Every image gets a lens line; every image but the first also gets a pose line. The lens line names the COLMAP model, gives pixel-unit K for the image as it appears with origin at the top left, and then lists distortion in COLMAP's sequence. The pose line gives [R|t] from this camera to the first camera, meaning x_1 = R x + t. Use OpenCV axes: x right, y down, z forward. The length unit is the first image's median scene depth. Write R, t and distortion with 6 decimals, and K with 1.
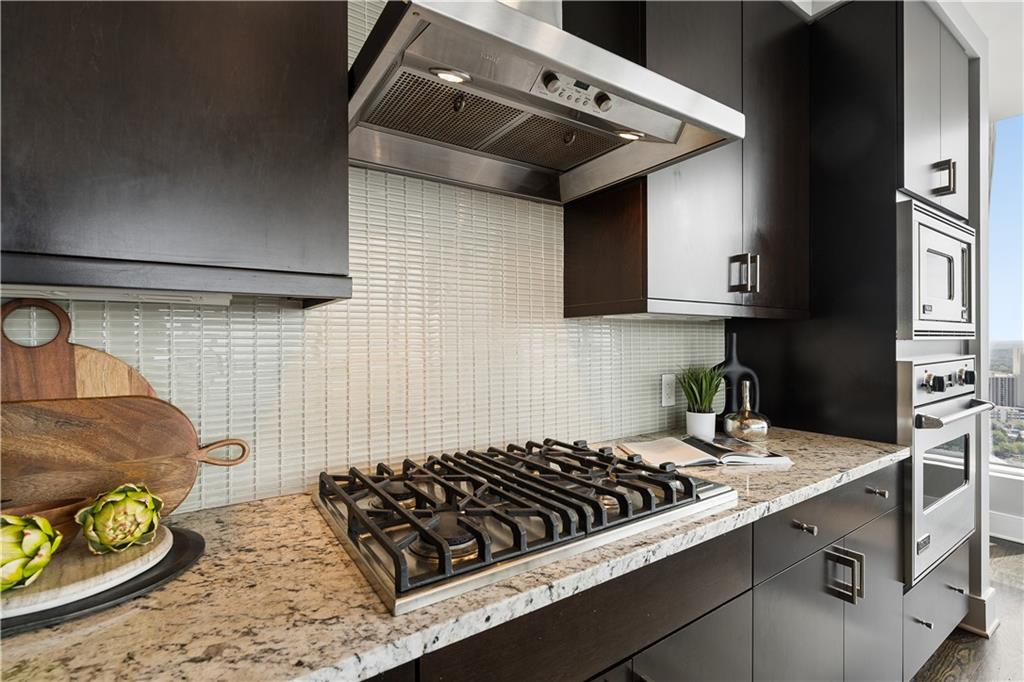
lens RADIAL K [[467.4, 0, 514.9], [0, 467.4, 342.3], [0, 0, 1]] dist [-0.003115, 0.001183]
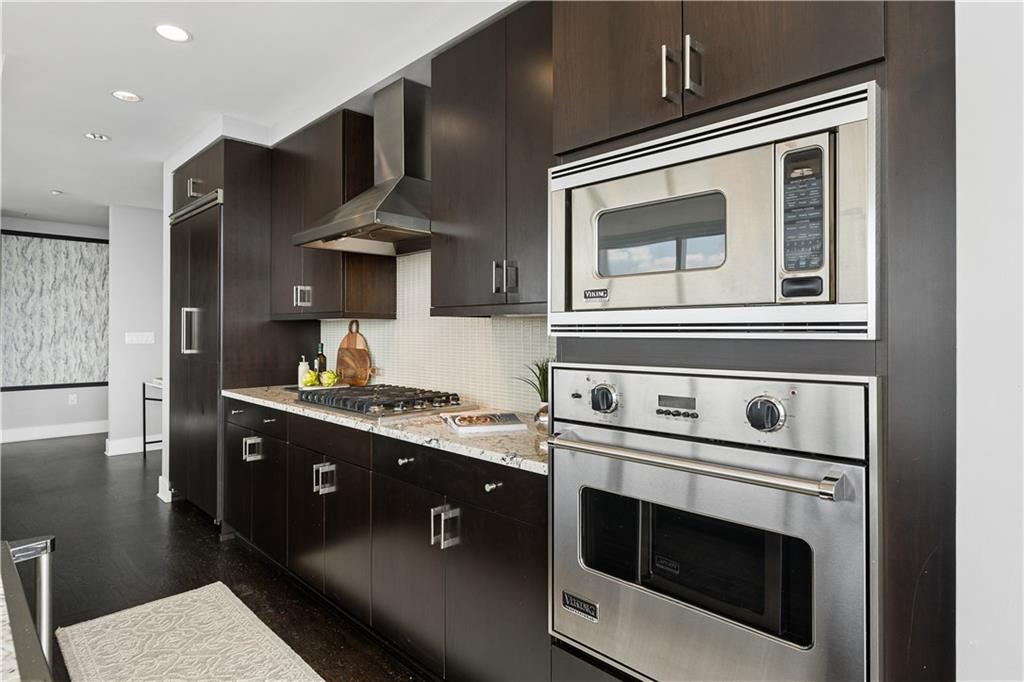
lens RADIAL K [[561.6, 0, 530.0], [0, 561.6, 327.5], [0, 0, 1]] dist [0.002454, 0.000294]
pose [[0.175234, 0.000049, -0.984527, 1.799934], [0.000204, 1.000000, 0.000086, -0.021247], [0.984527, -0.000216, 0.175234, 0.773254]]
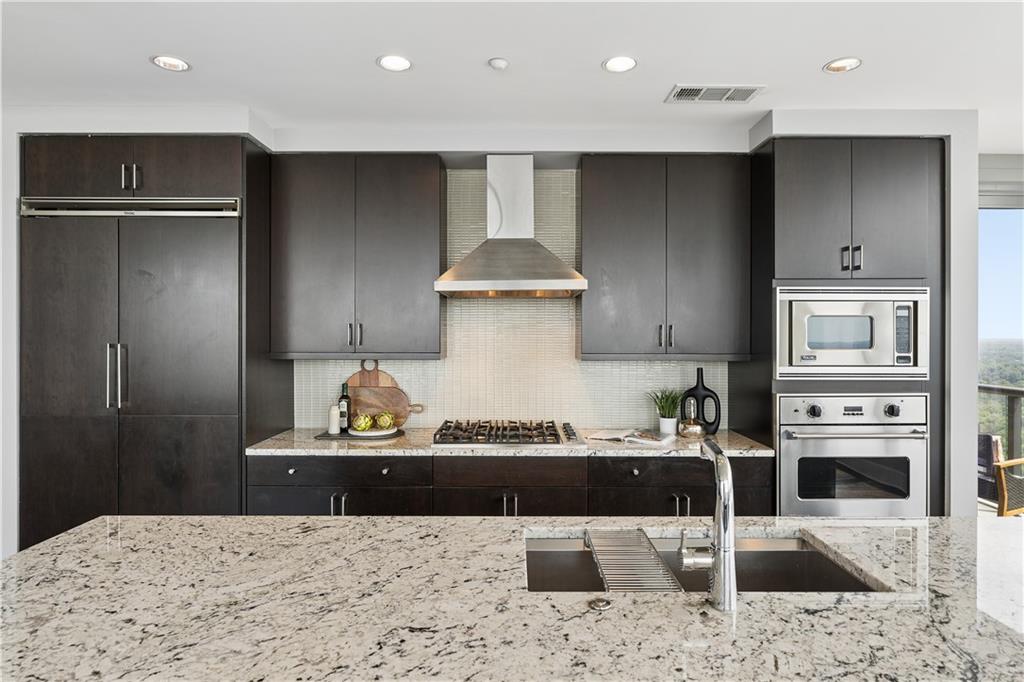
lens RADIAL K [[580.2, 0, 519.1], [0, 580.2, 335.6], [0, 0, 1]] dist [0.000279, 0.001477]
pose [[0.824413, 0.007400, -0.565940, 1.205095], [-0.008598, 0.999963, 0.000550, -0.138909], [0.565923, 0.004412, 0.824446, -1.001996]]
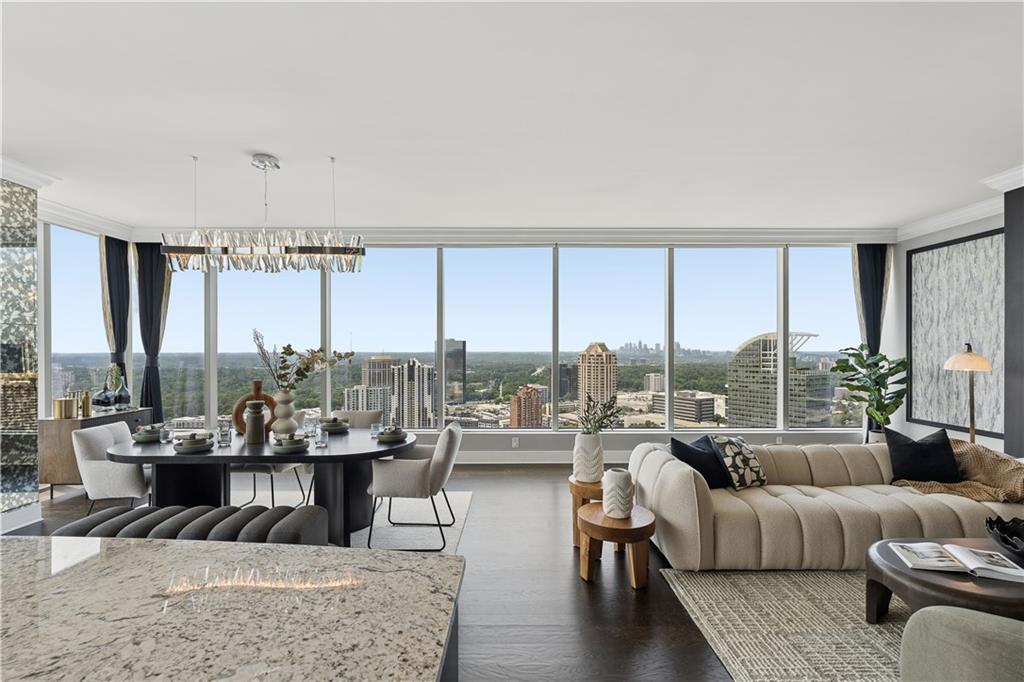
lens RADIAL K [[467.4, 0, 524.2], [0, 467.4, 351.1], [0, 0, 1]] dist [-0.003115, 0.001183]
pose [[-0.829507, 0.003612, 0.558484, -0.210873], [0.007918, 0.999955, 0.005294, -0.129625], [-0.558440, 0.008814, -0.829498, -0.544685]]
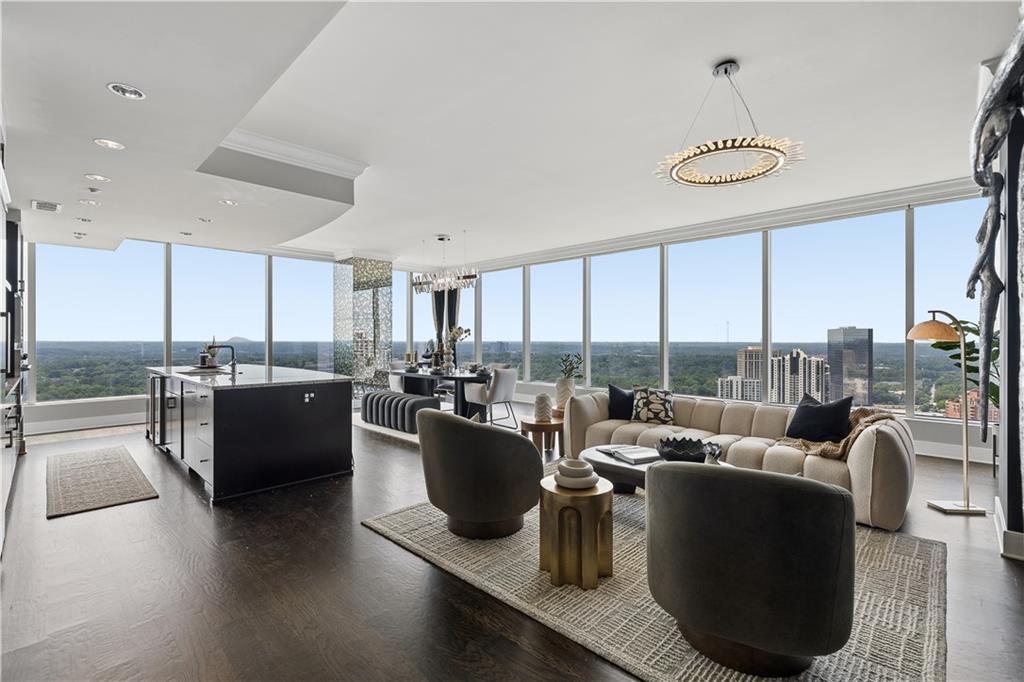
lens RADIAL K [[467.4, 0, 516.7], [0, 467.4, 338.4], [0, 0, 1]] dist [-0.003115, 0.001183]
pose [[-0.193428, 0.006700, 0.981092, -2.762901], [0.005824, 0.999967, -0.005681, 0.002813], [-0.981097, 0.004615, -0.193461, -1.591641]]
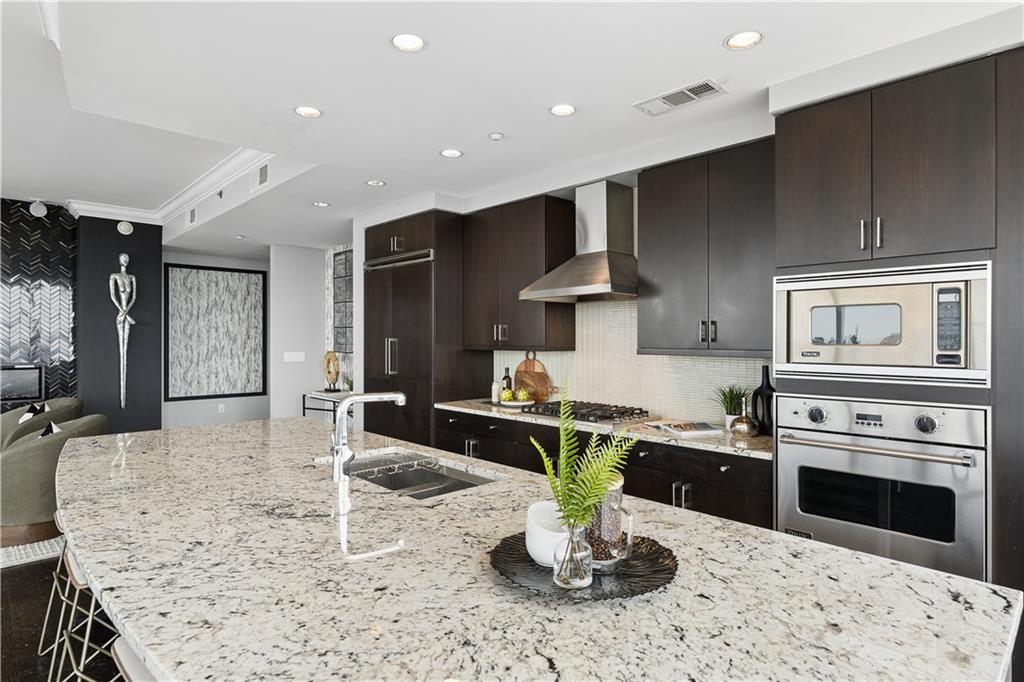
lens RADIAL K [[580.2, 0, 523.9], [0, 580.2, 337.6], [0, 0, 1]] dist [0.000279, 0.001477]
pose [[0.151112, 0.007903, -0.988485, 2.405108], [-0.000978, 0.999969, 0.007846, -0.134120], [0.988516, -0.000219, 0.151115, -0.001271]]
